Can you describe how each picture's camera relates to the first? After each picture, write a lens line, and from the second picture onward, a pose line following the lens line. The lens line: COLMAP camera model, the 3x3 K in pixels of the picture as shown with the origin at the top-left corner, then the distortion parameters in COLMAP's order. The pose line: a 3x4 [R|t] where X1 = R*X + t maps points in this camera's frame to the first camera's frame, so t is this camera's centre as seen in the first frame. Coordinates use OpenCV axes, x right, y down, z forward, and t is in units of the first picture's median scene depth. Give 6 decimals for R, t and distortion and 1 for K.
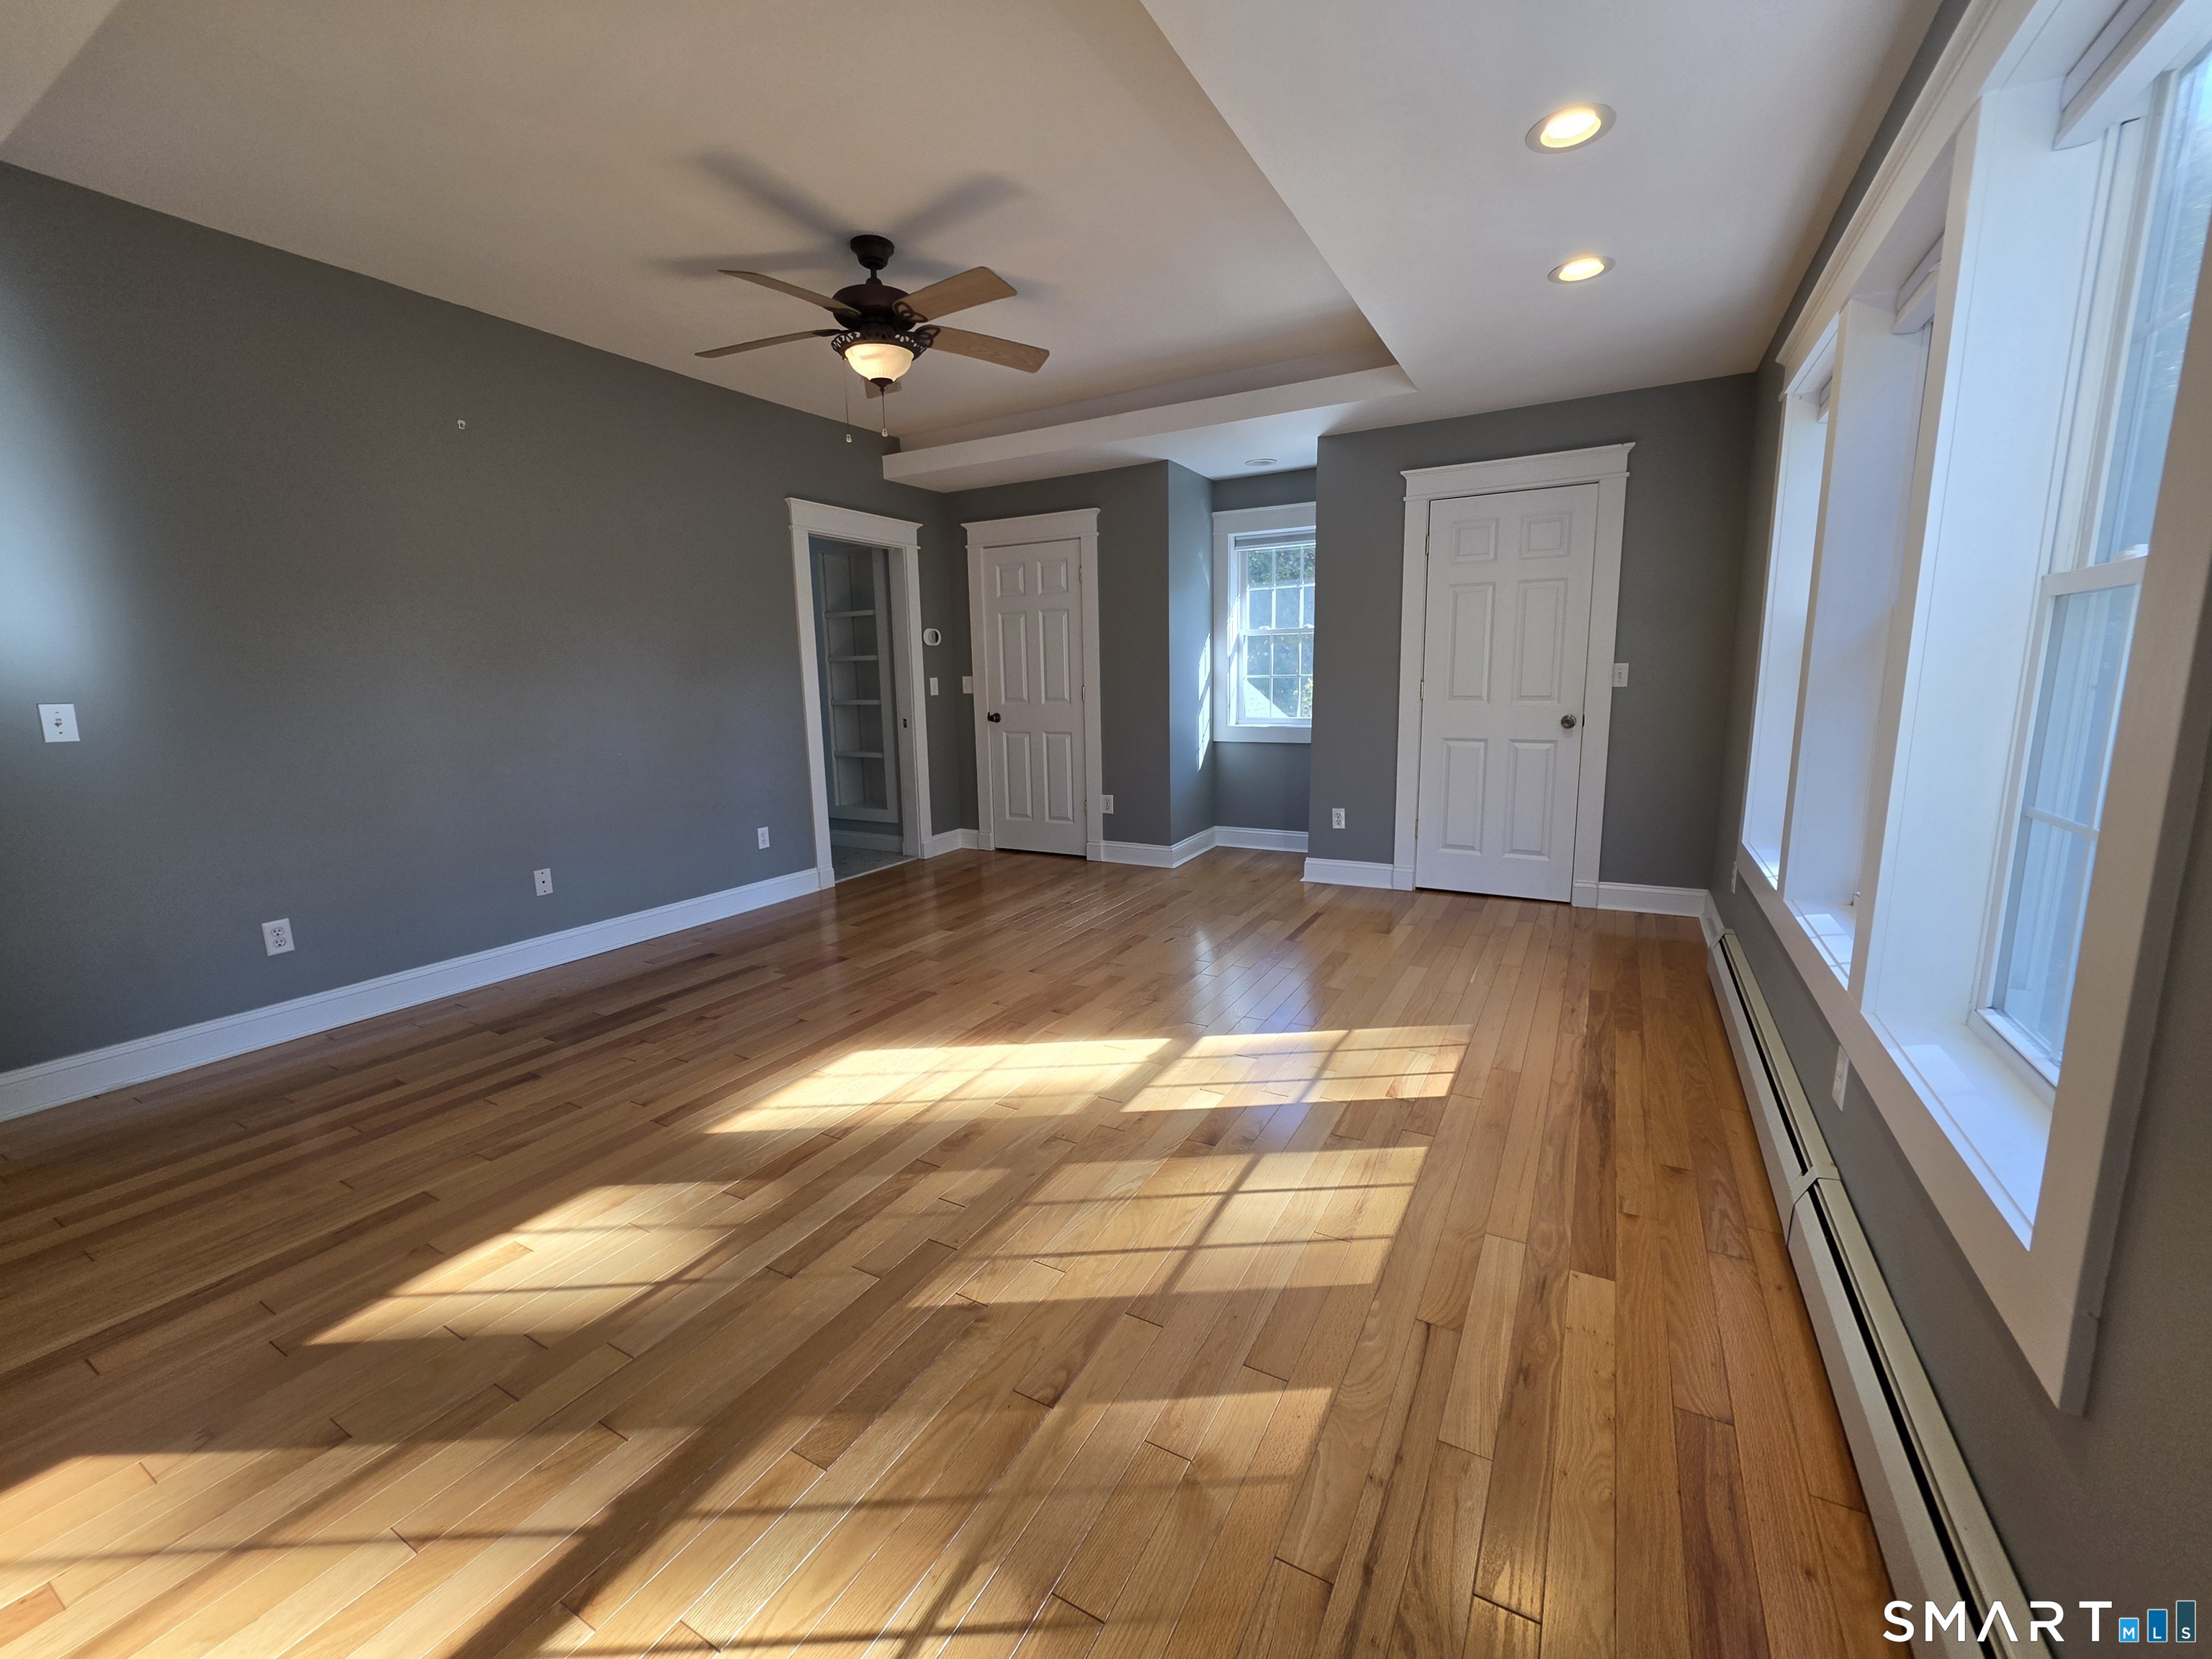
lens RADIAL K [[883.8, 0, 1117.6], [0, 883.8, 823.9], [0, 0, 1]] dist [-0.004370, -0.000193]
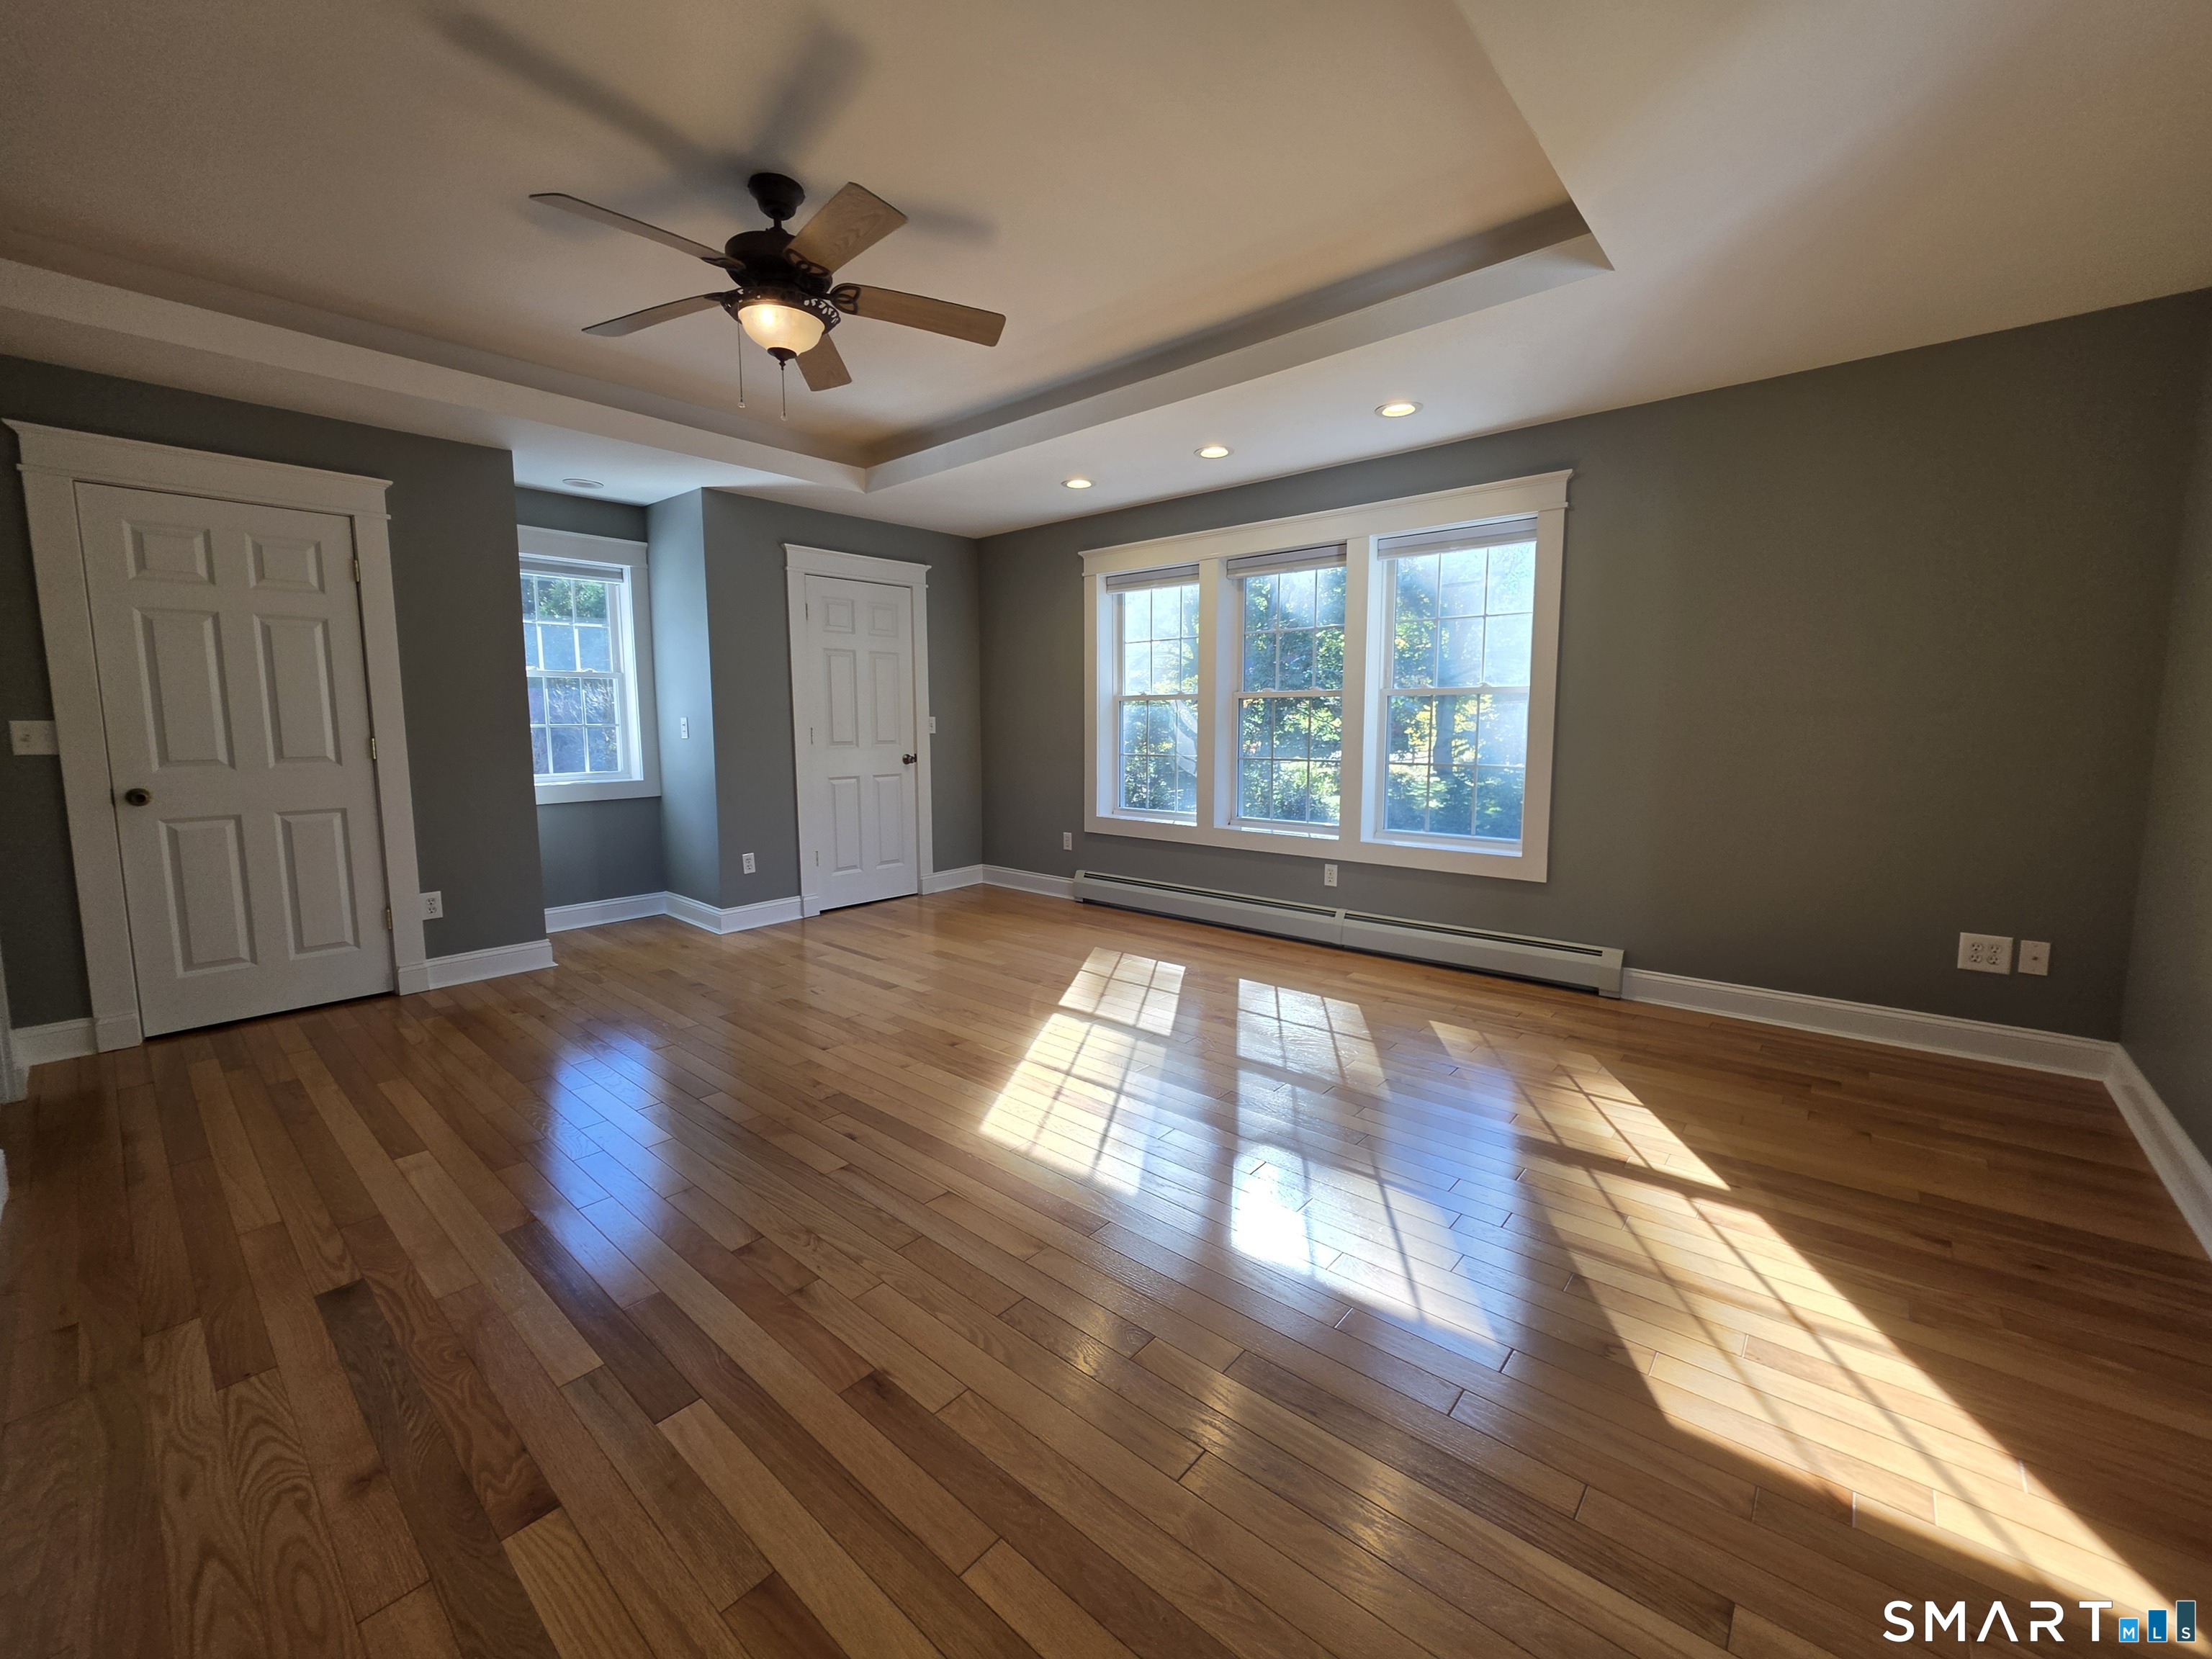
lens RADIAL K [[883.8, 0, 1112.8], [0, 883.8, 818.5], [0, 0, 1]] dist [-0.004370, -0.000193]
pose [[0.203781, -0.092777, 0.974611, -1.038522], [0.164583, 0.984578, 0.059313, -0.077466], [-0.965083, 0.148318, 0.215908, 0.592106]]
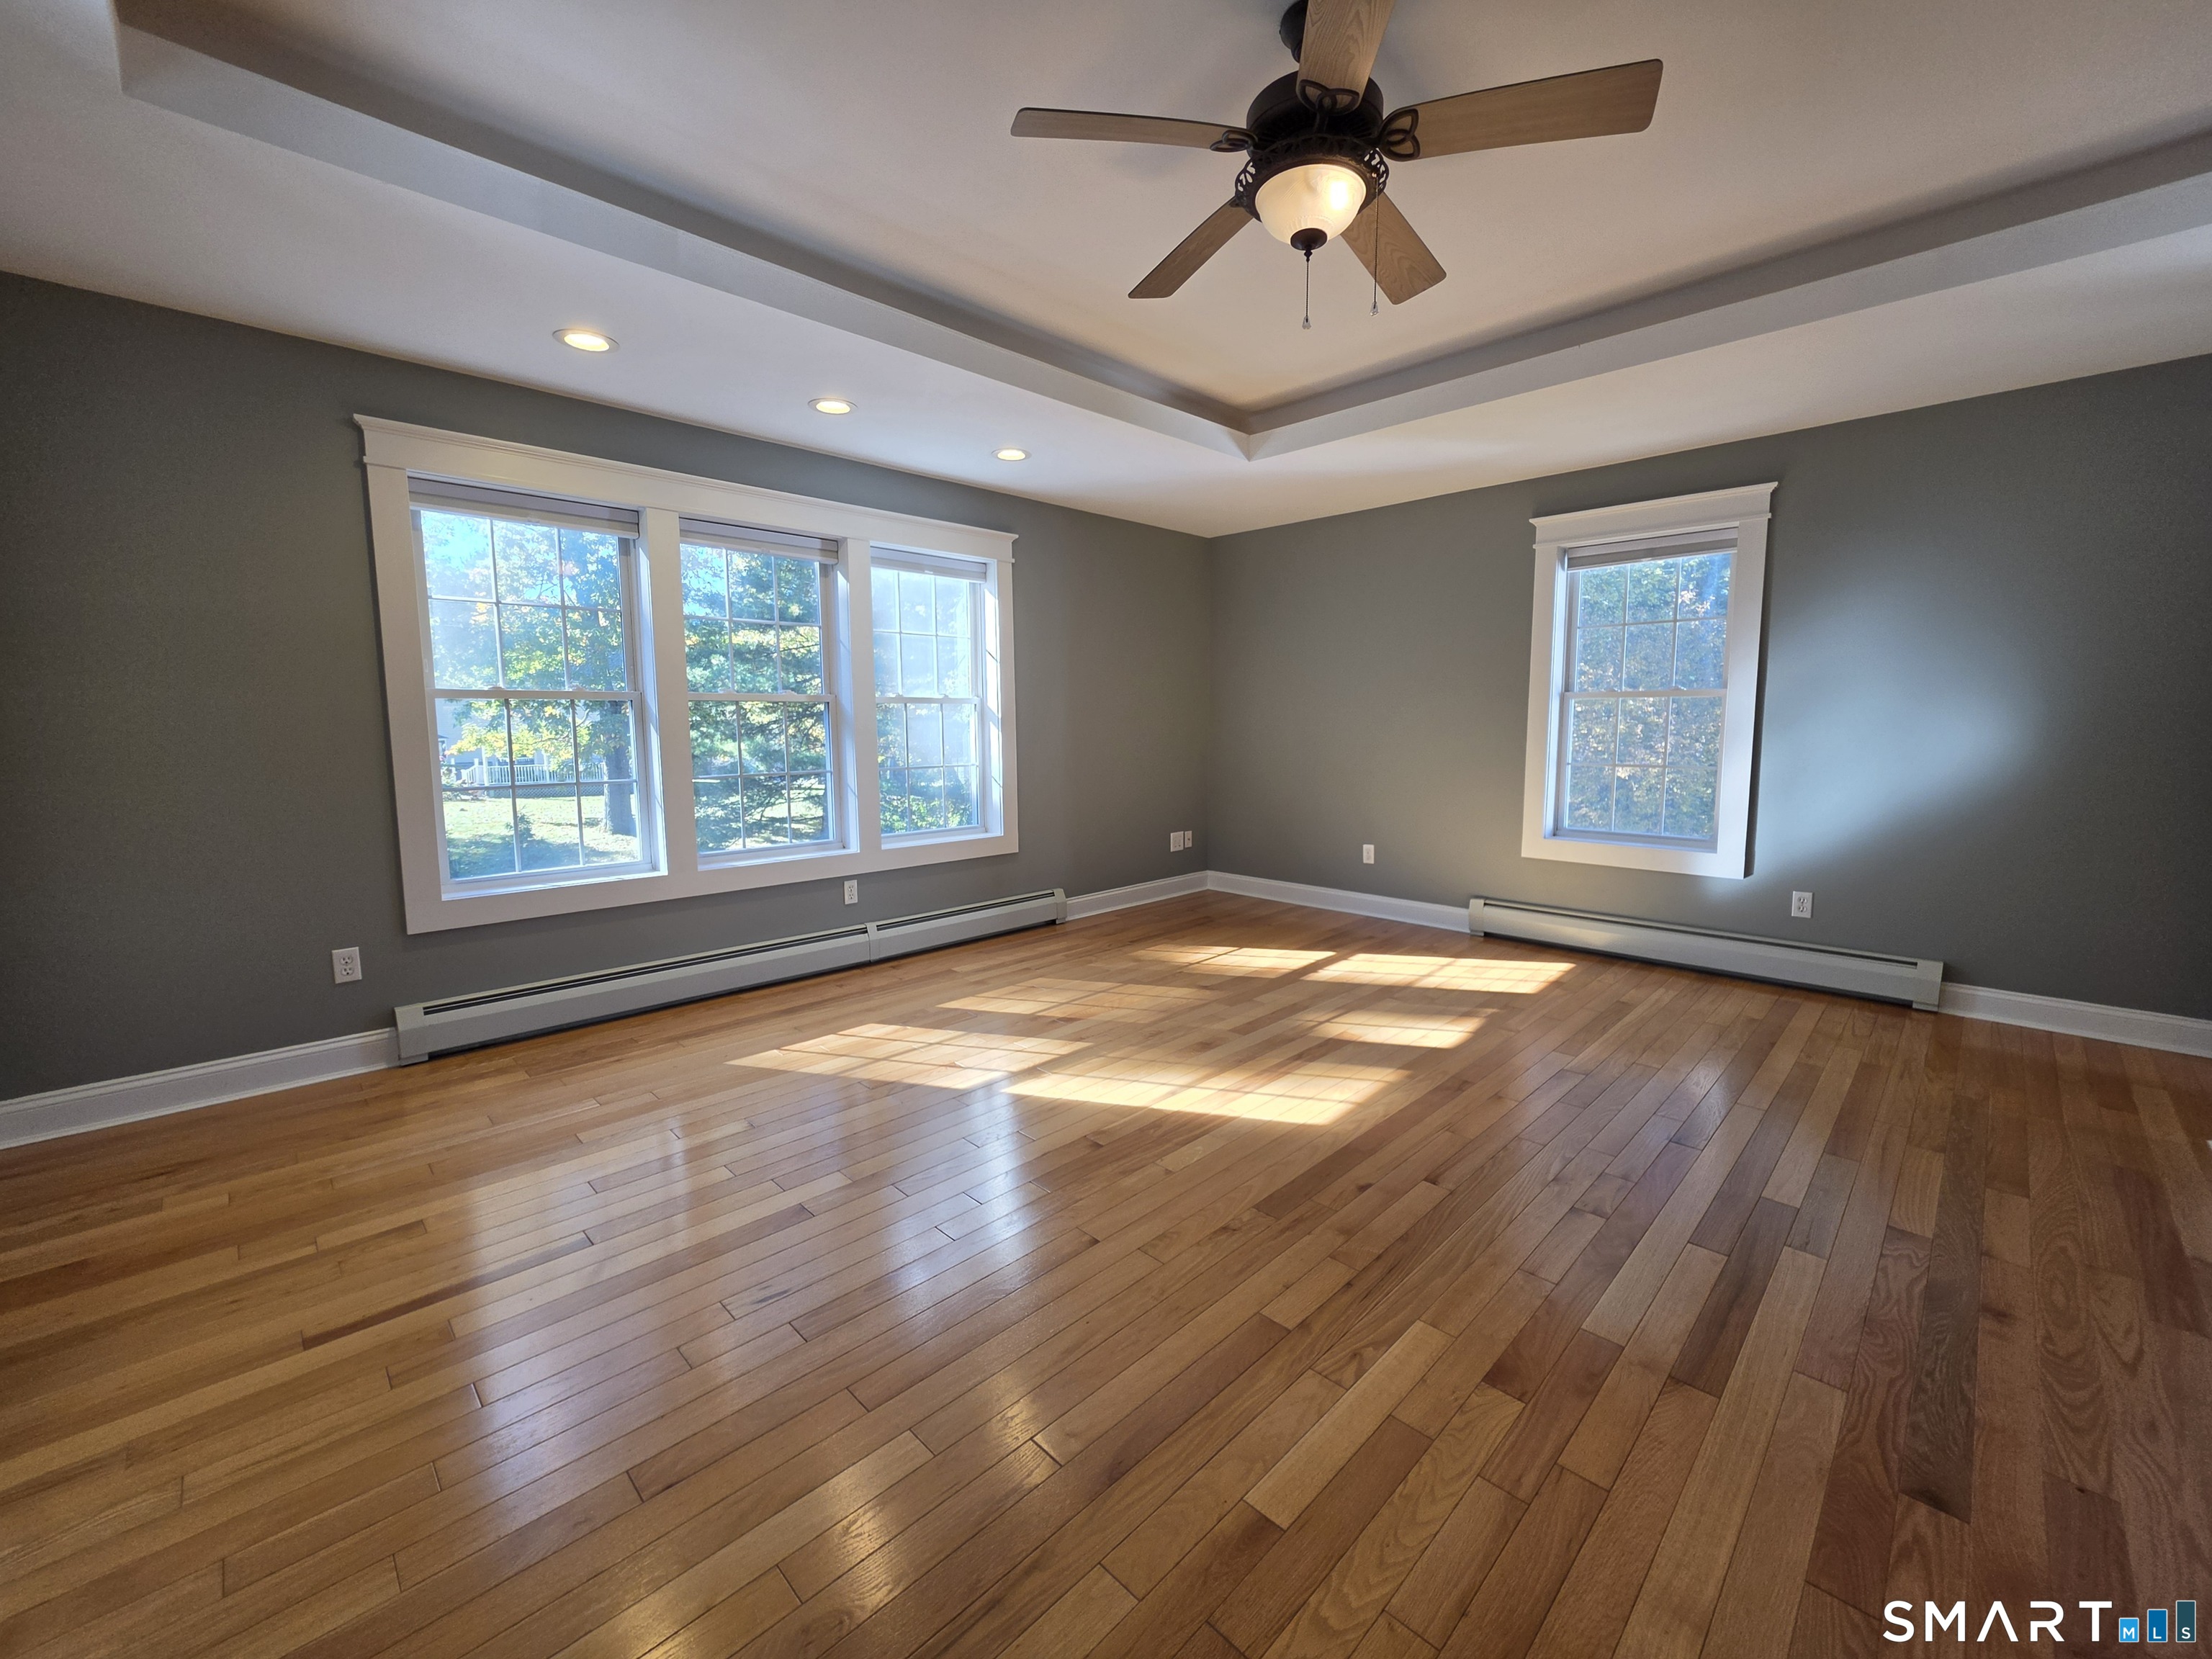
lens RADIAL K [[883.8, 0, 1093.6], [0, 883.8, 829.0], [0, 0, 1]] dist [-0.004370, -0.000193]
pose [[-0.957003, -0.013419, 0.289768, -0.304689], [0.069752, 0.958975, 0.274776, -0.288298], [-0.281567, 0.283173, -0.916806, 1.714040]]
